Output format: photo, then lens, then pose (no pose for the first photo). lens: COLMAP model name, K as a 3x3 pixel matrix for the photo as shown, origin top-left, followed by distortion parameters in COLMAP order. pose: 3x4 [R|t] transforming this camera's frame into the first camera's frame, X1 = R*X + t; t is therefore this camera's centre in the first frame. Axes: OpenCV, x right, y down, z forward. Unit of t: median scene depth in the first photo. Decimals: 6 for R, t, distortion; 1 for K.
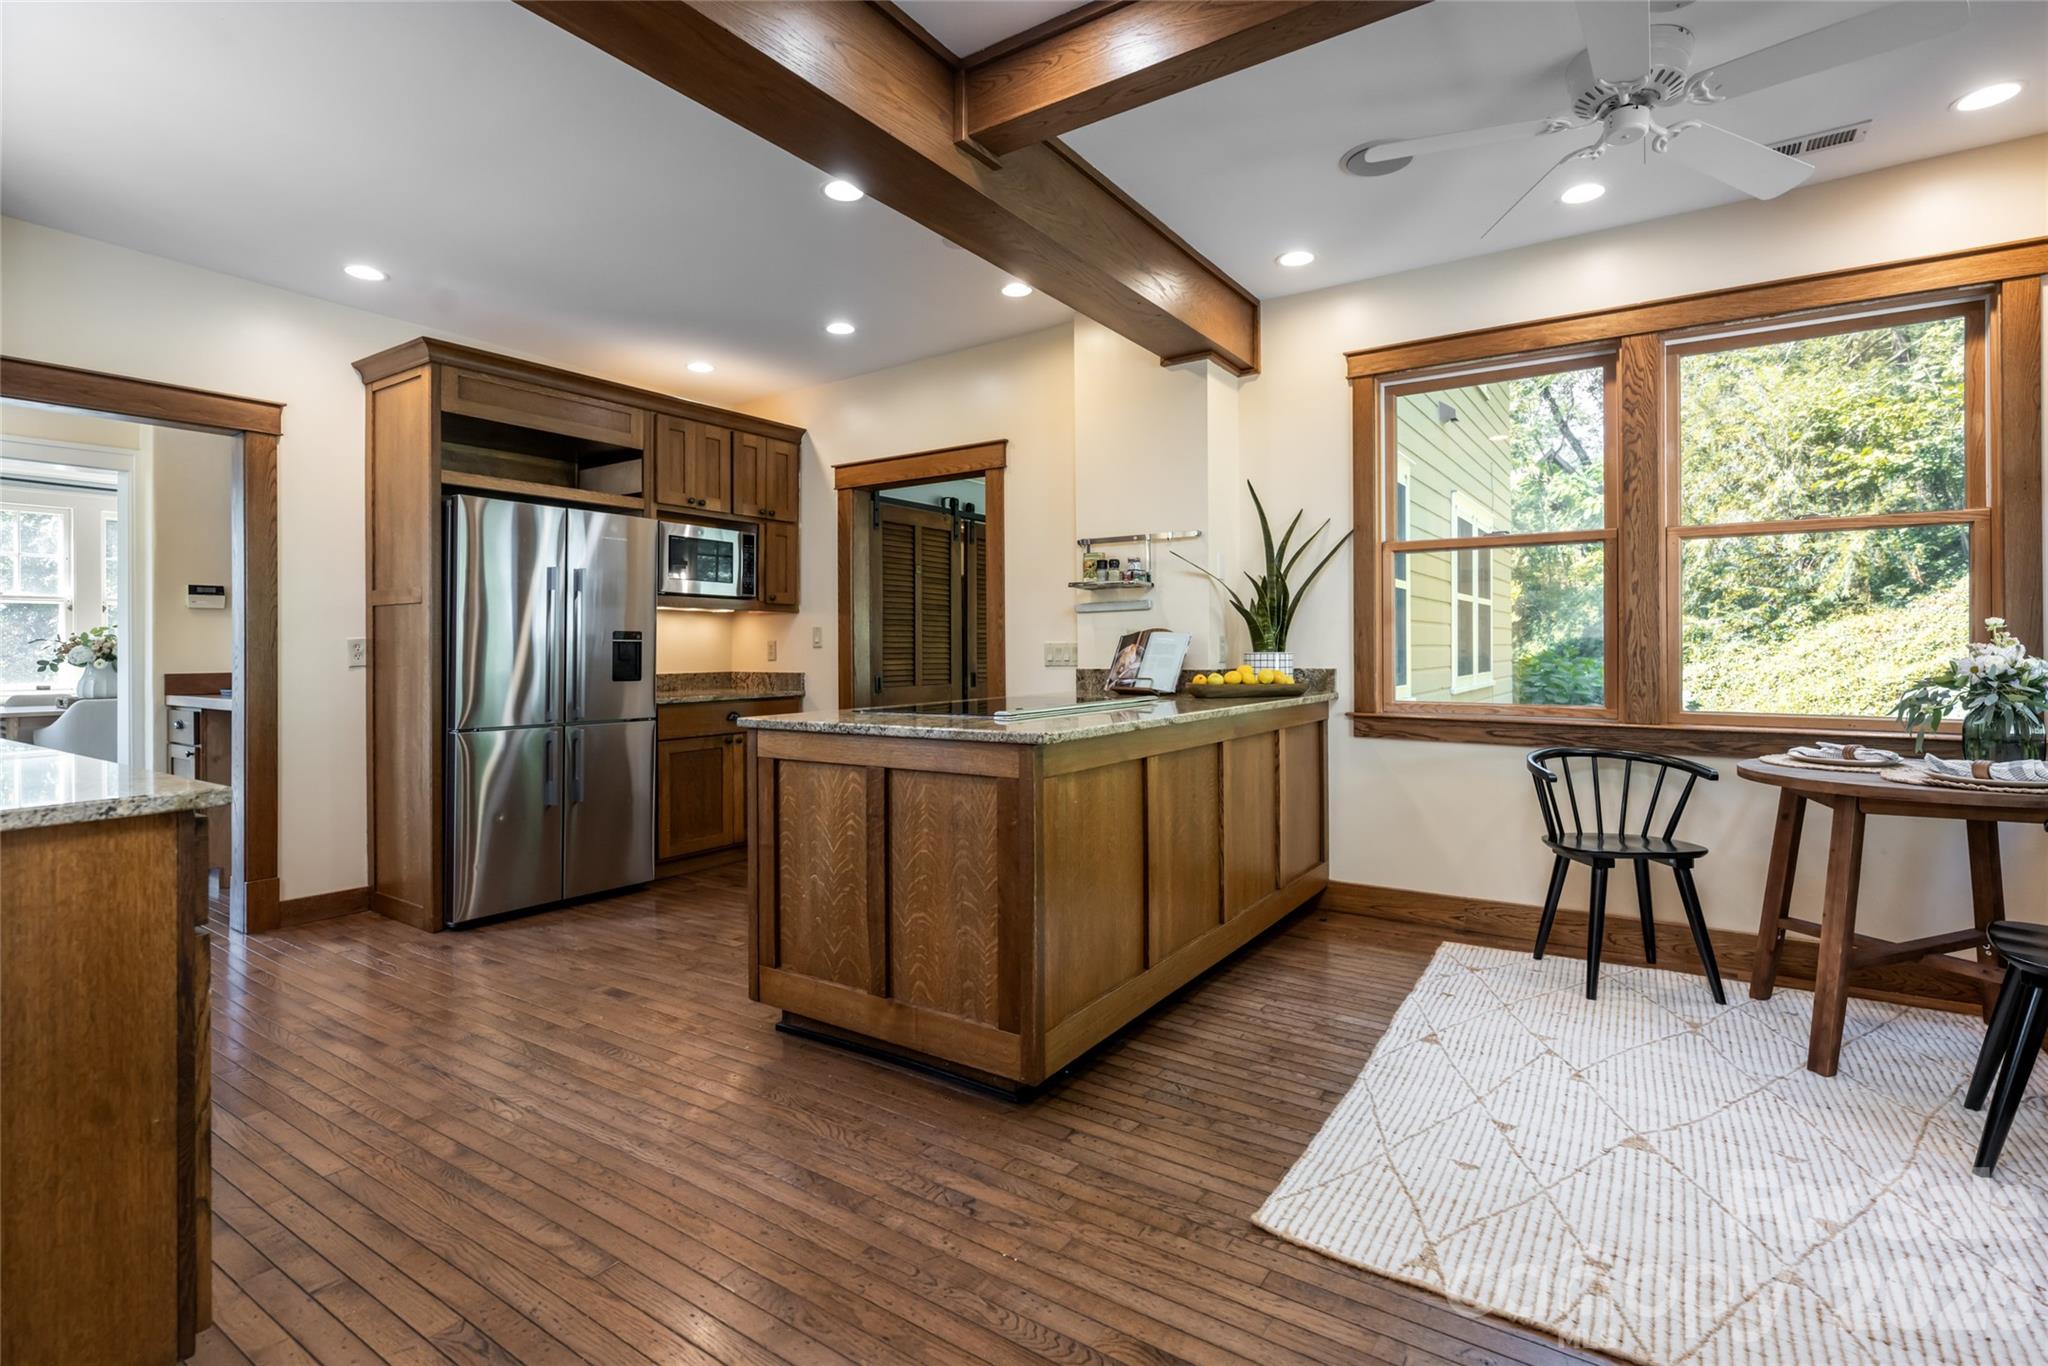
lens RADIAL K [[974.1, 0, 1024.7], [0, 974.1, 646.2], [0, 0, 1]] dist [-0.000979, -0.000414]
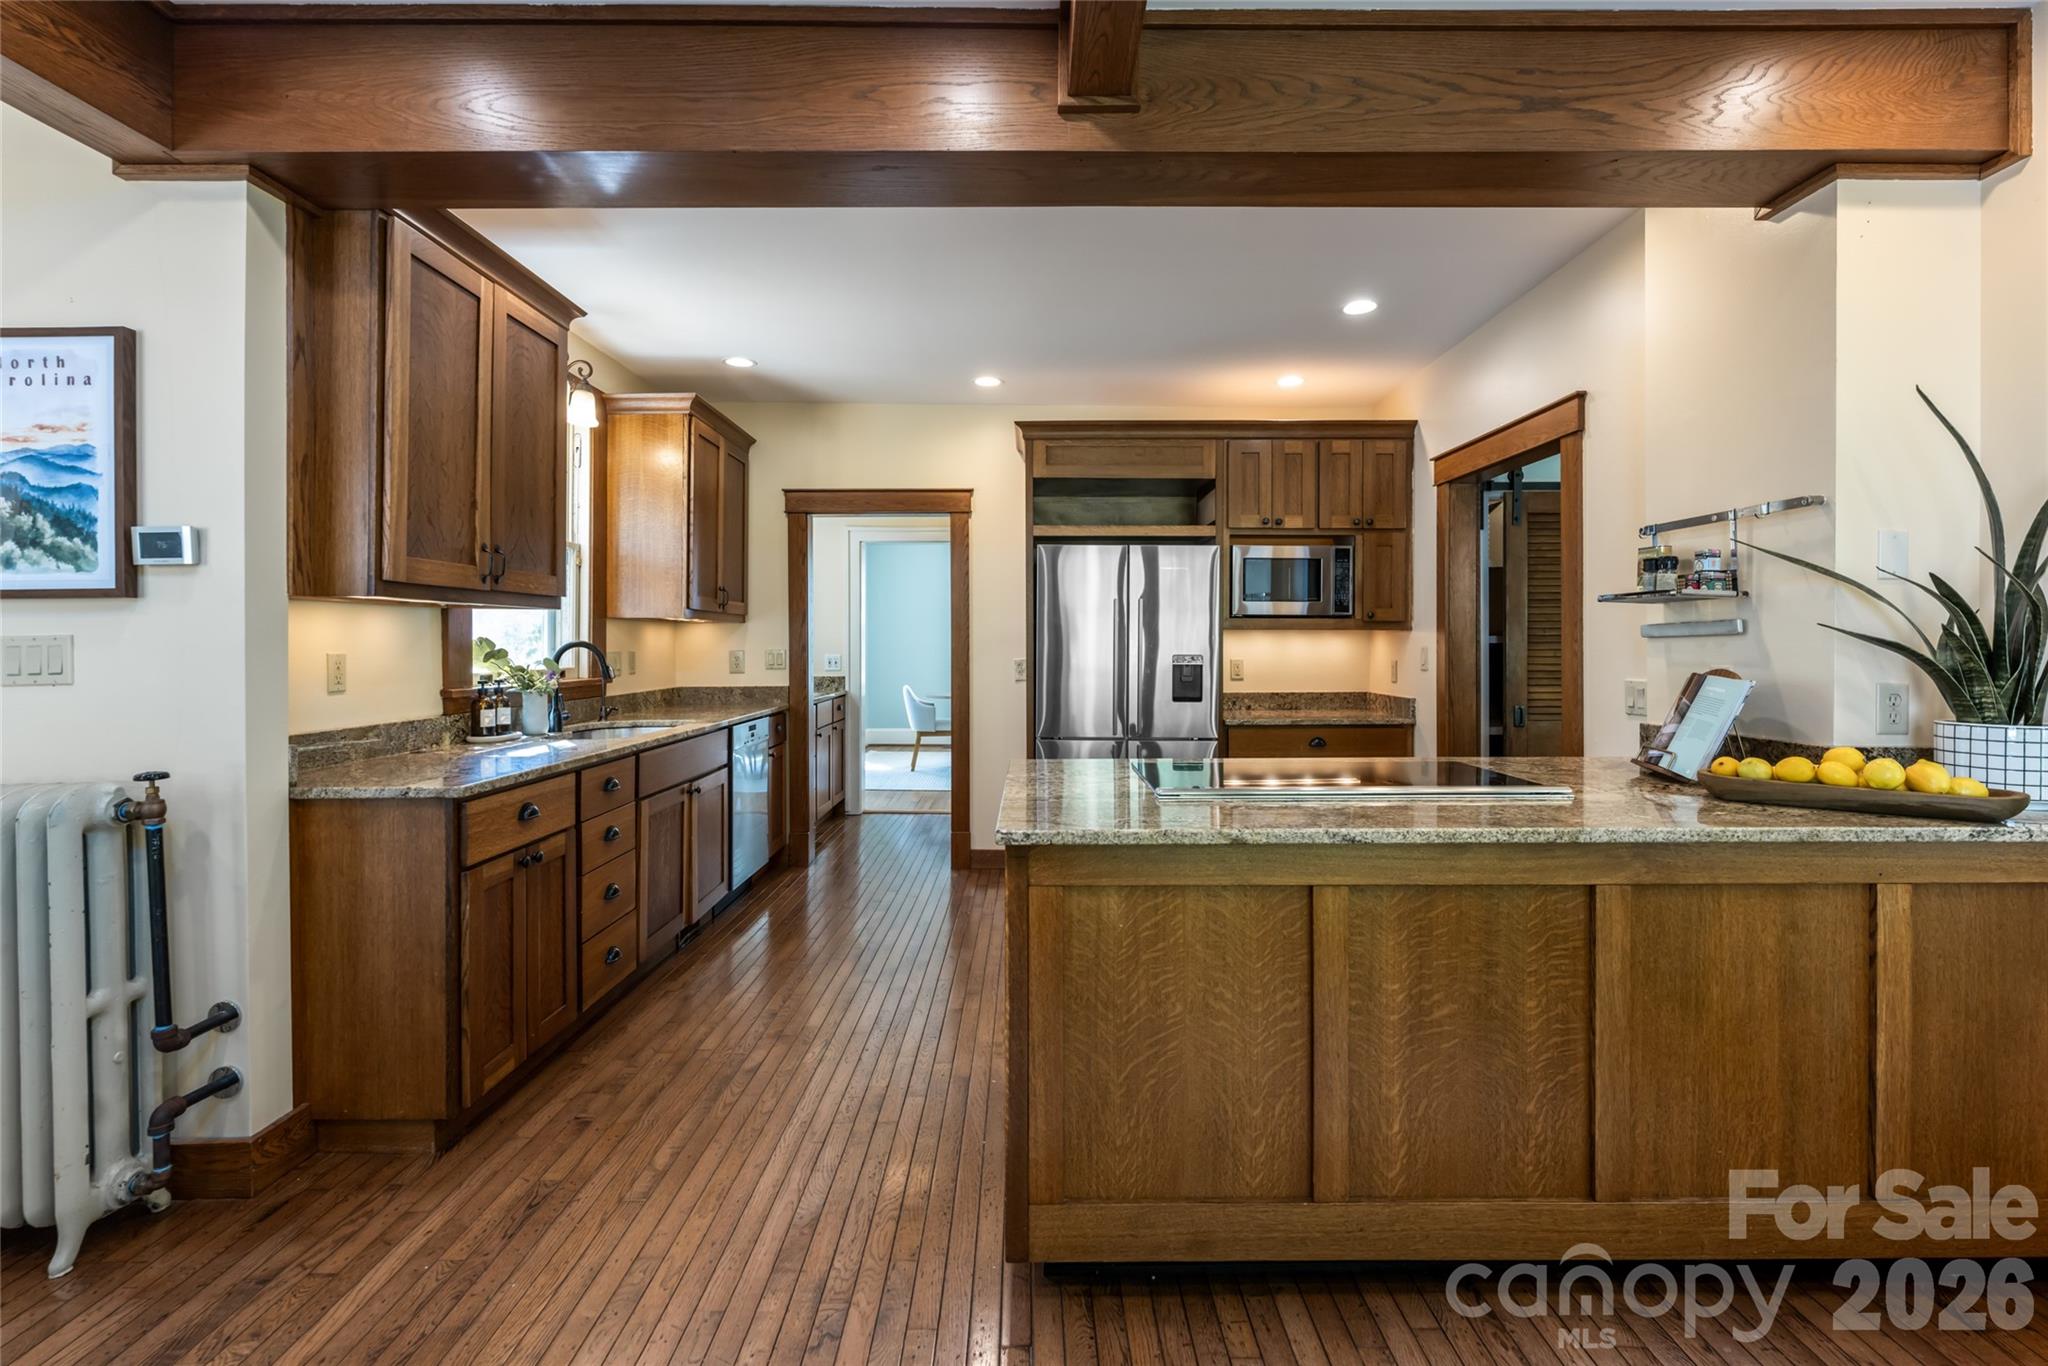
lens RADIAL K [[926.3, 0, 1025.5], [0, 926.3, 650.2], [0, 0, 1]] dist [-0.001054, -0.001039]
pose [[0.560500, 0.009263, -0.828102, 0.338572], [0.002148, 0.999918, 0.012639, -0.034876], [0.828151, -0.008863, 0.560434, 0.303772]]
